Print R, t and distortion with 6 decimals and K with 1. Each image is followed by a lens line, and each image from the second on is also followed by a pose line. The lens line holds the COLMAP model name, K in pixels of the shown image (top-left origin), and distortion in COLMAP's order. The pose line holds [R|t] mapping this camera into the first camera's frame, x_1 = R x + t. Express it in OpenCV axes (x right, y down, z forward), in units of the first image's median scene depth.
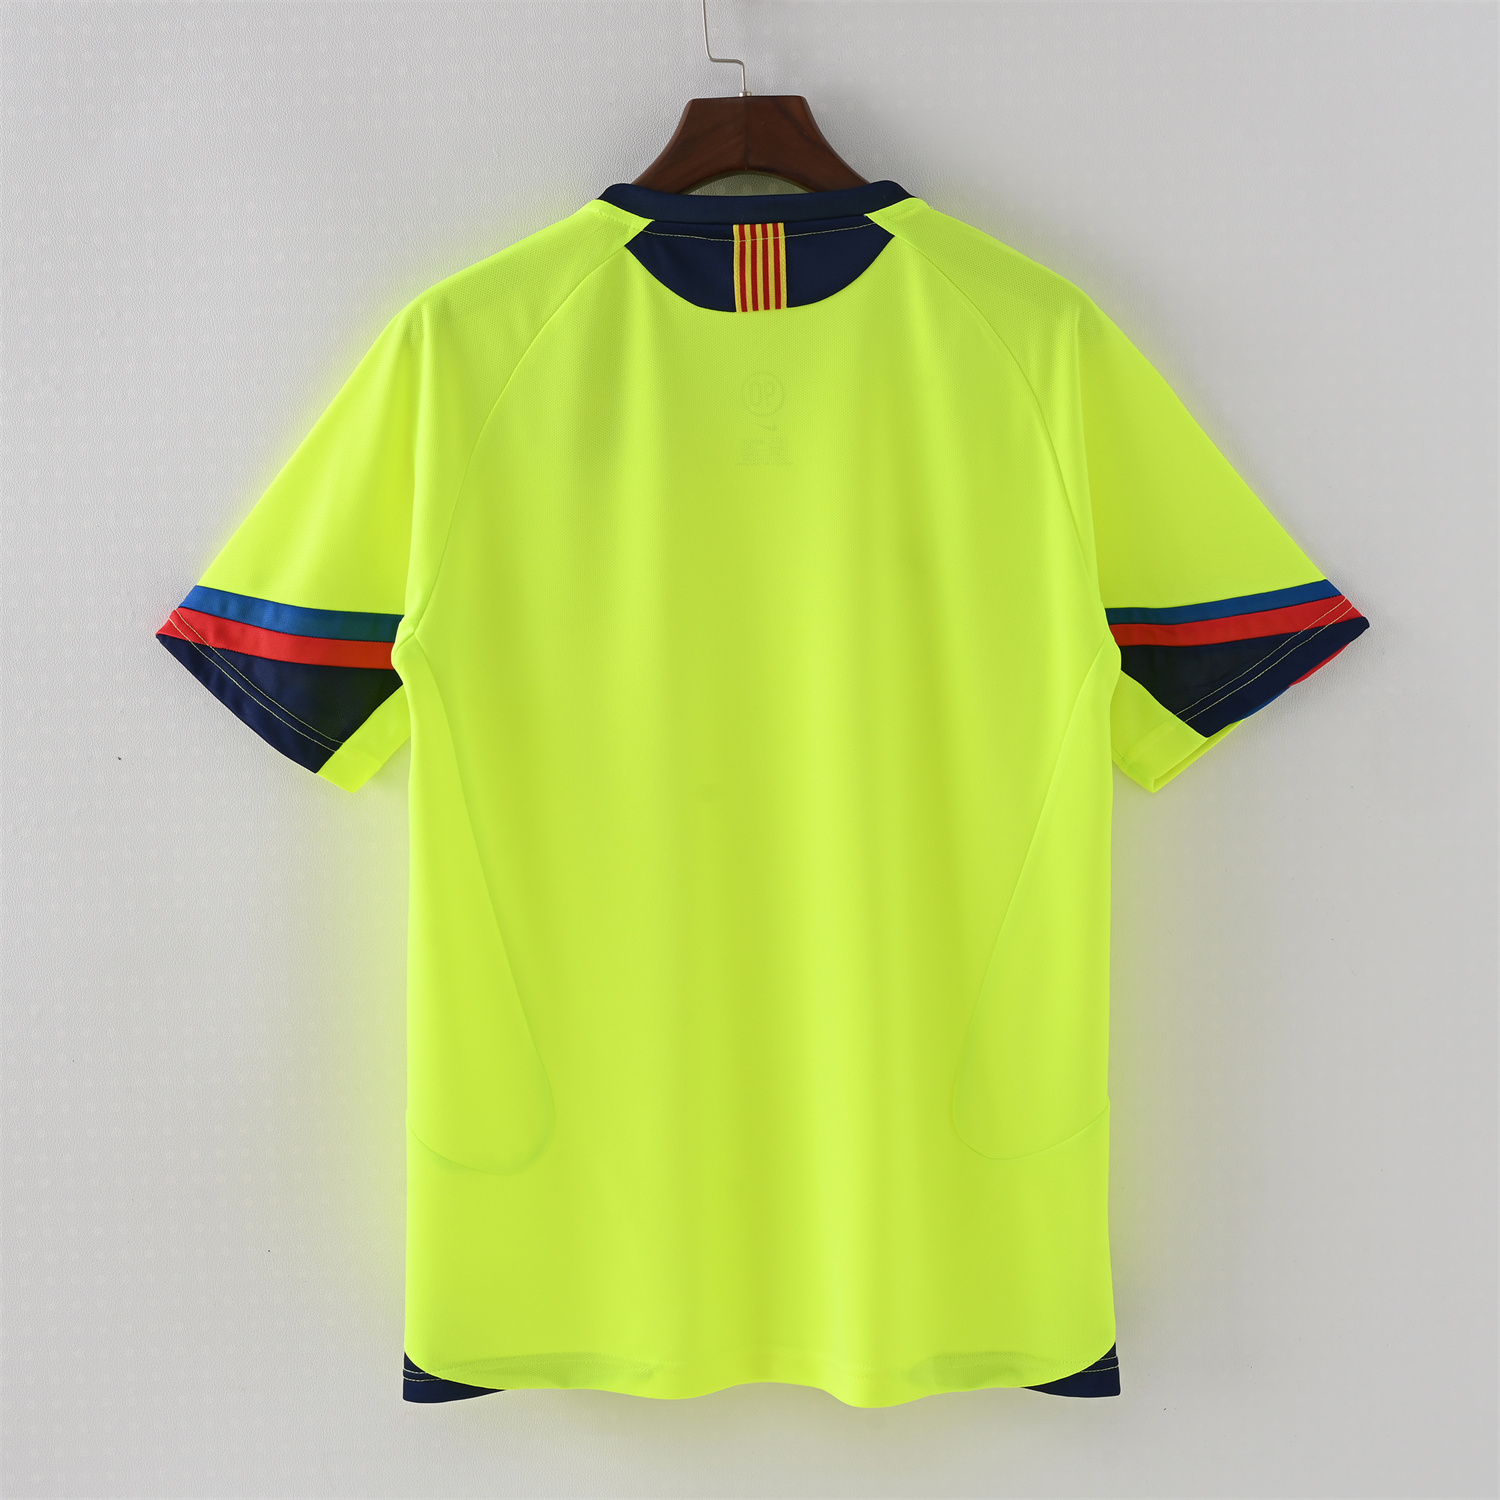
lens RADIAL K [[3653.6, 0, 753.7], [0, 3653.6, 745.2], [0, 0, 1]] dist [0.044842, 0.000000]
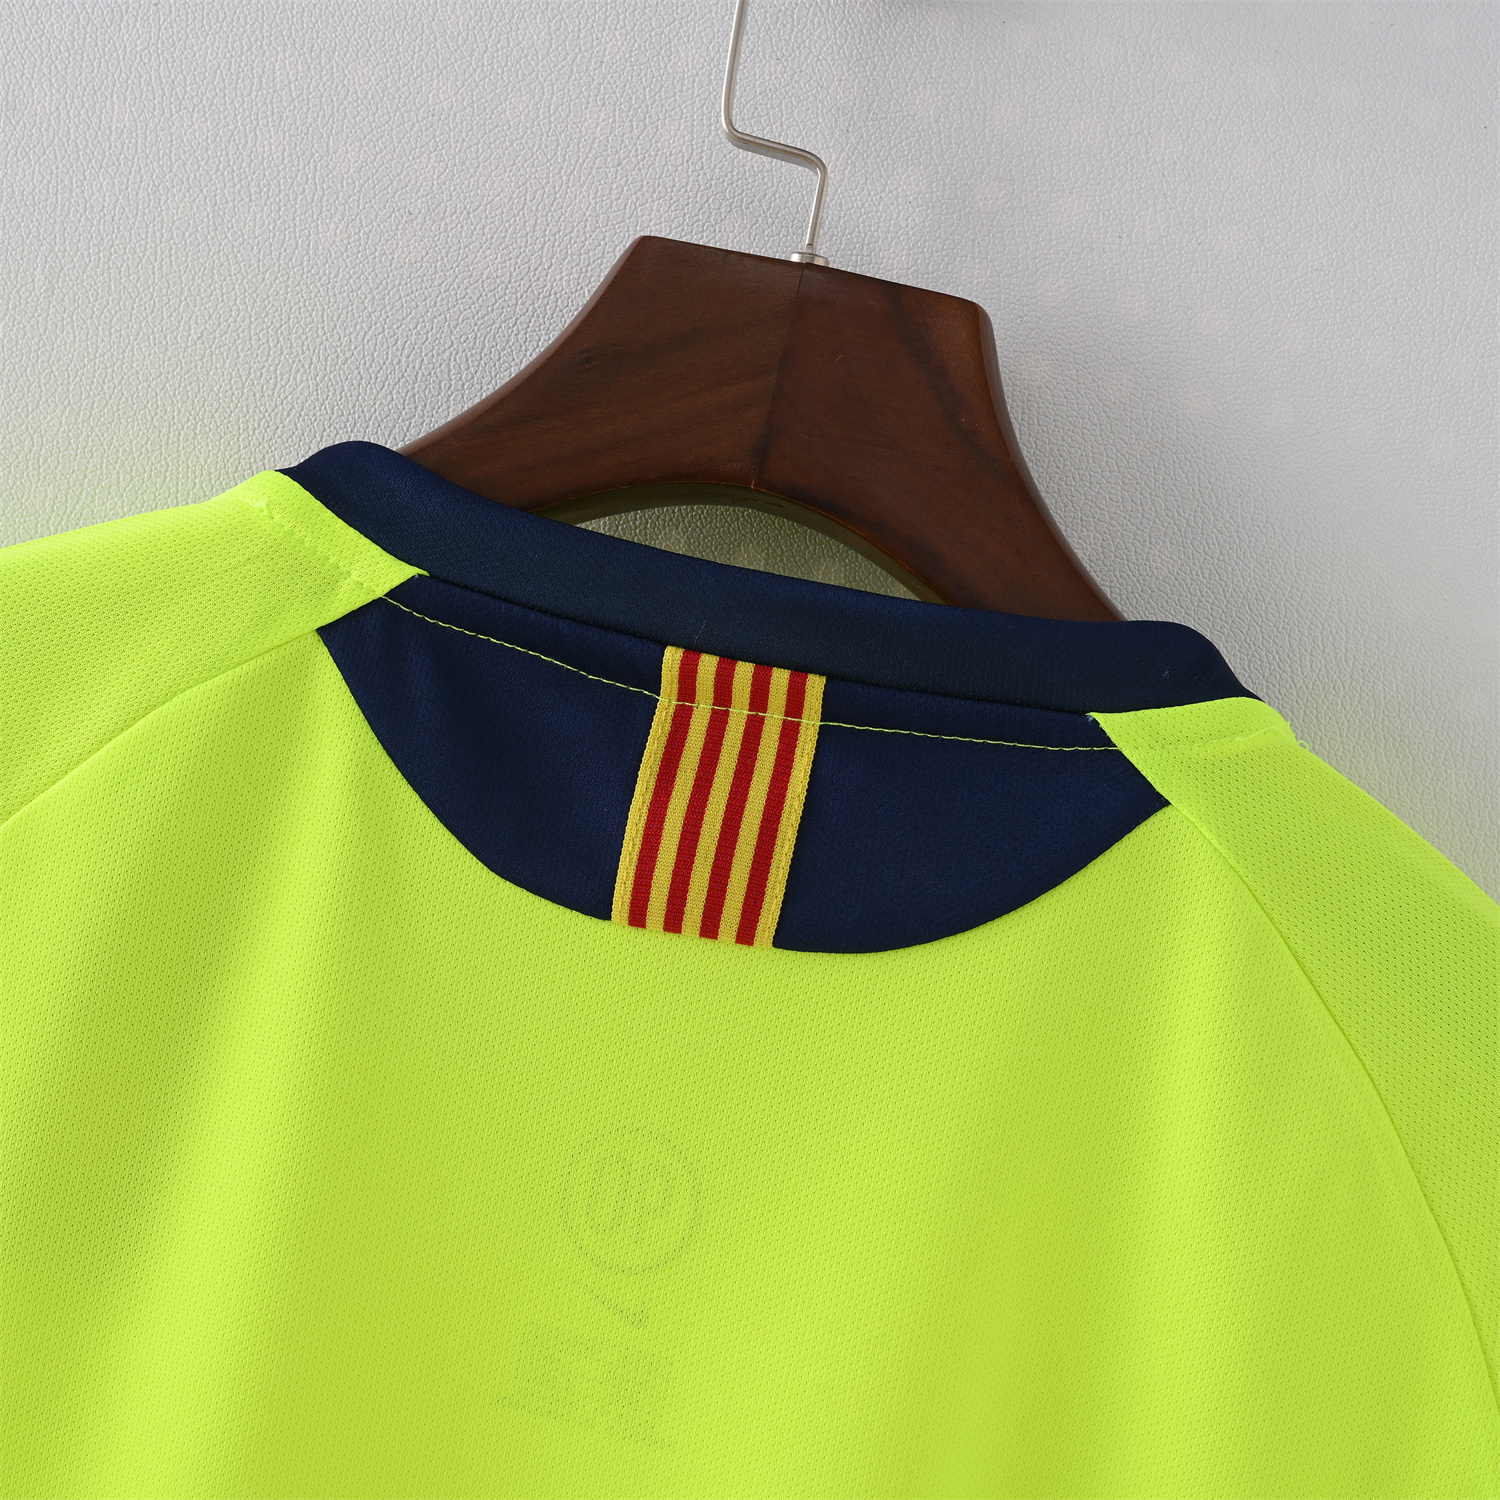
lens RADIAL K [[3653.6, 0, 753.7], [0, 3653.6, 751.2], [0, 0, 1]] dist [0.044842, 0.000000]
pose [[0.970922, 0.233975, -0.050650, 0.019154], [-0.238371, 0.964433, -0.114227, -0.099954], [0.022123, 0.122979, 0.992163, 0.693126]]
